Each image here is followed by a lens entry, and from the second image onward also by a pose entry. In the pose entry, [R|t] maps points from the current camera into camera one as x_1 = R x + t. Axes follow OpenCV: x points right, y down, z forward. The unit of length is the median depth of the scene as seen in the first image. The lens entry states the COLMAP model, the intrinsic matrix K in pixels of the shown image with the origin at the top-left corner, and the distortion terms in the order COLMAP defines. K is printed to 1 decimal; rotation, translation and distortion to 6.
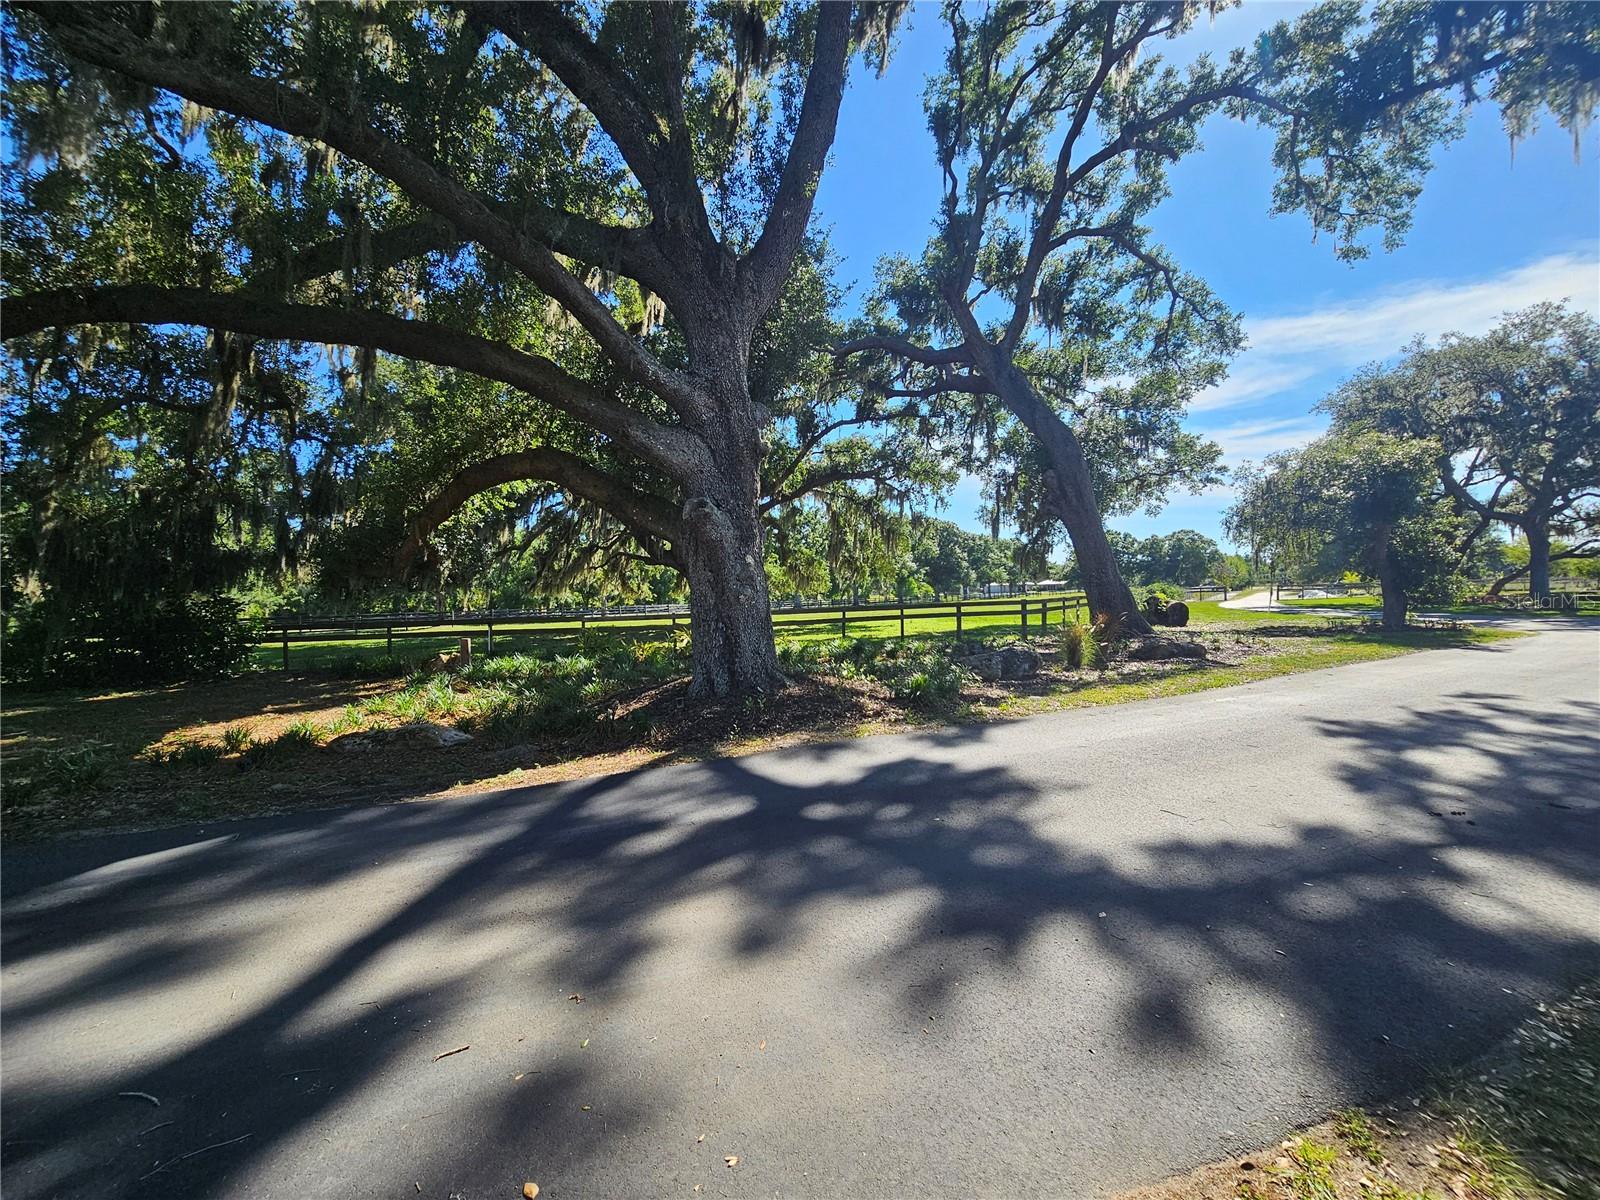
lens RADIAL K [[654.3, 0, 800.4], [0, 654.3, 610.2], [0, 0, 1]] dist [-0.000647, -0.000139]
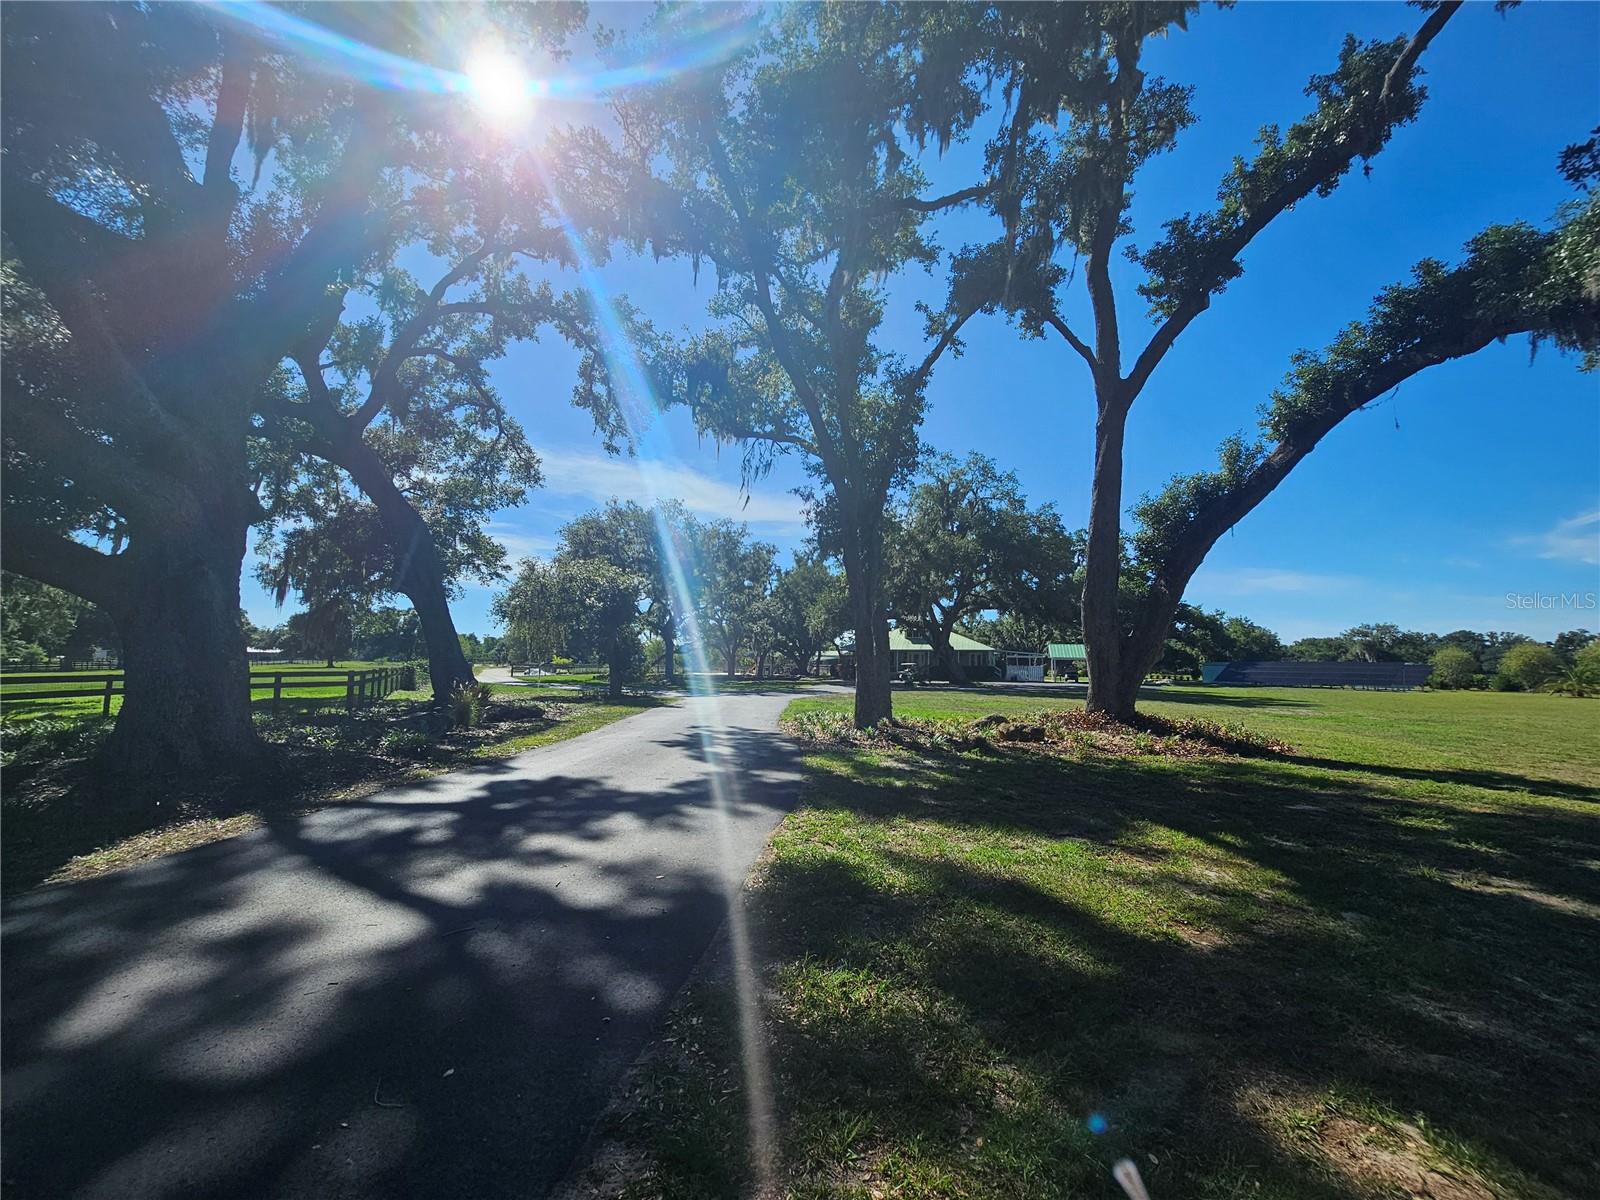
lens RADIAL K [[654.3, 0, 799.5], [0, 654.3, 611.0], [0, 0, 1]] dist [-0.000647, -0.000139]
pose [[0.472638, 0.105017, 0.874977, -0.196086], [-0.005762, 0.993221, -0.116097, 0.004474], [-0.881238, 0.049831, 0.470039, -0.068876]]
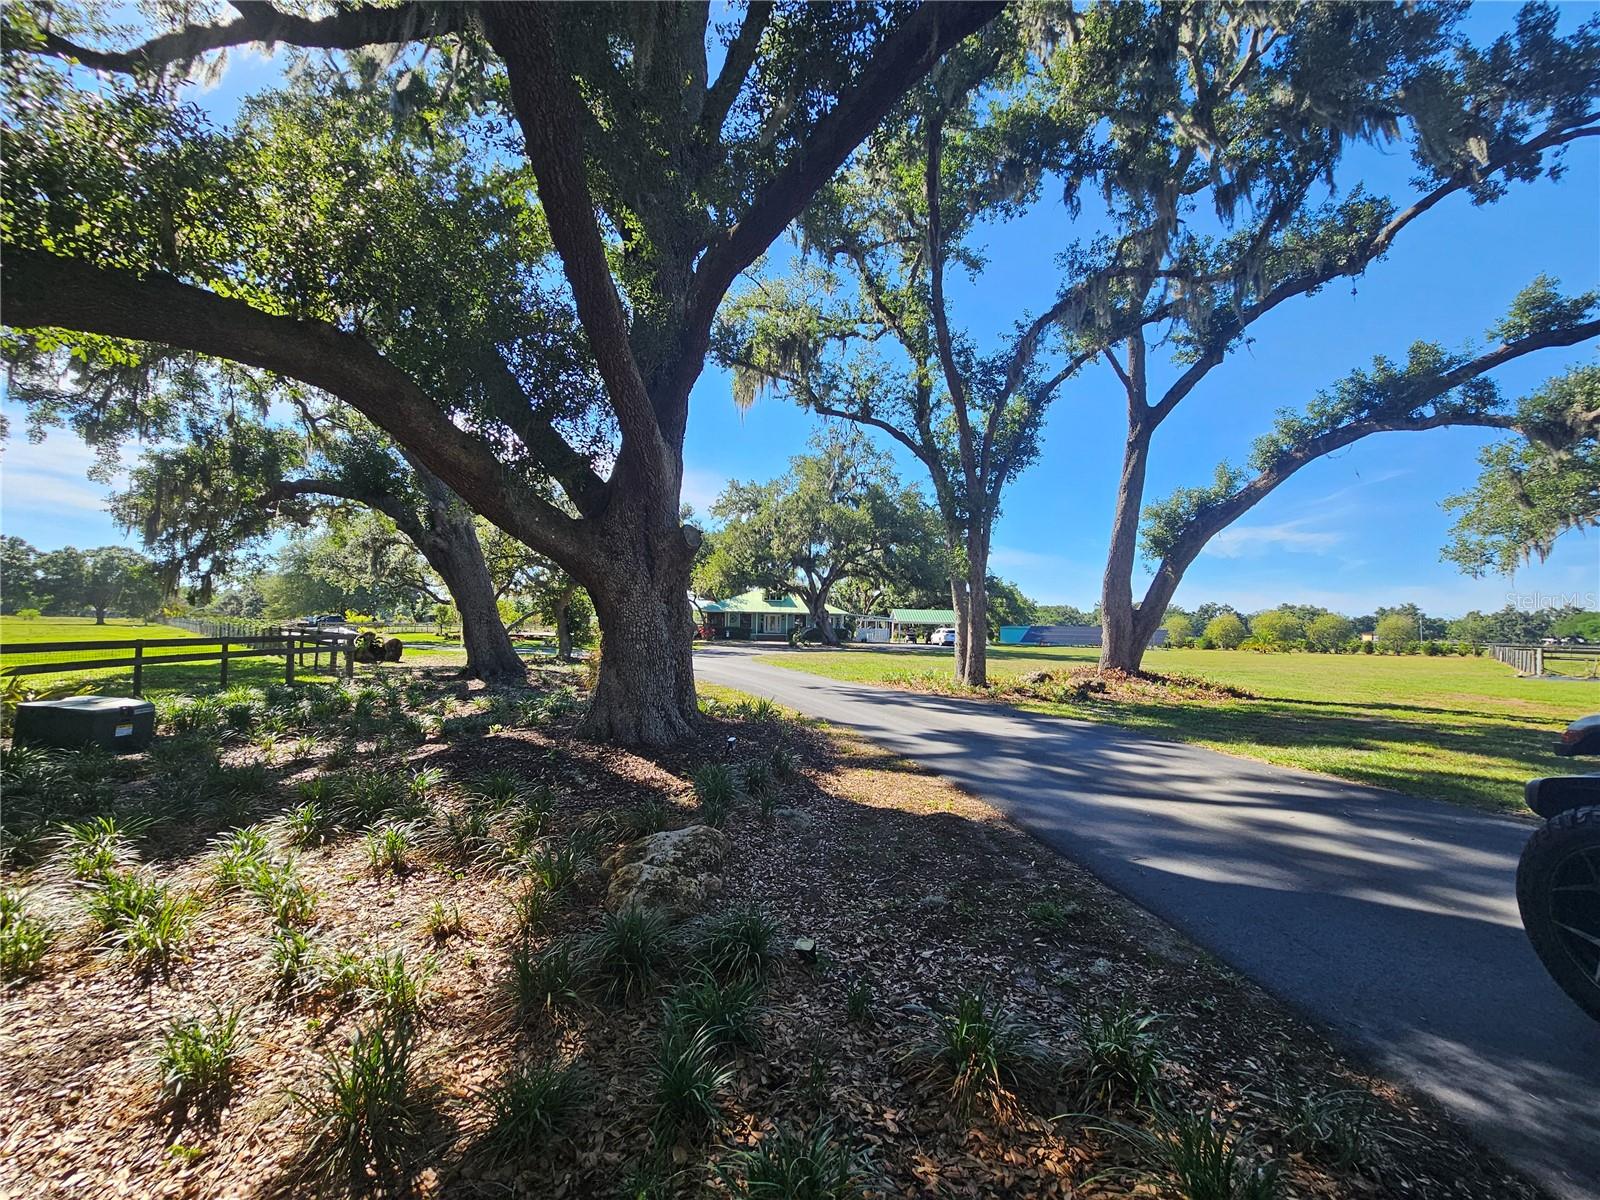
lens RADIAL K [[654.3, 0, 805.0], [0, 654.3, 621.5], [0, 0, 1]] dist [-0.000647, -0.000139]
pose [[0.158412, 0.041049, 0.986519, -0.373919], [-0.001258, 0.999143, -0.041373, 0.001969], [-0.987372, 0.005313, 0.158328, 0.253505]]
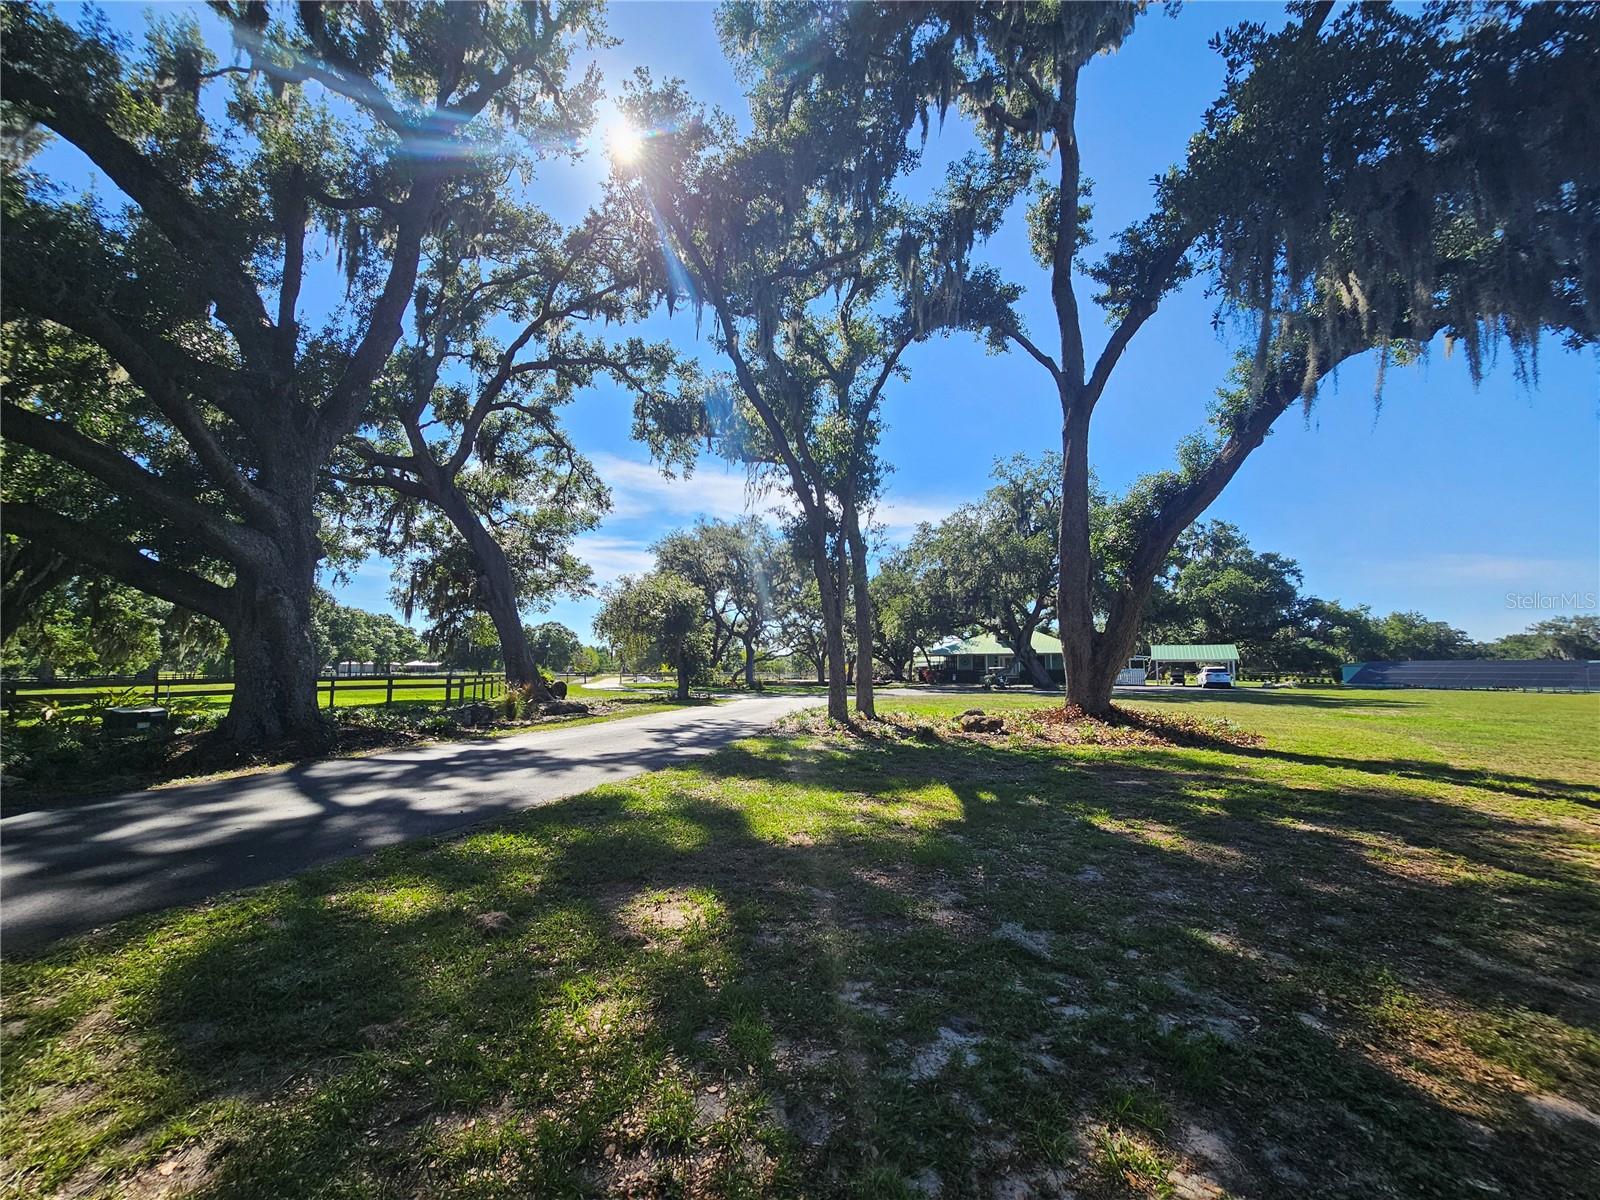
lens RADIAL K [[654.3, 0, 798.7], [0, 654.3, 608.8], [0, 0, 1]] dist [-0.000647, -0.000139]
pose [[0.623338, 0.103956, 0.775011, -0.181640], [-0.002490, 0.991382, -0.130977, 0.016416], [-0.781948, 0.079713, 0.618226, -0.229972]]
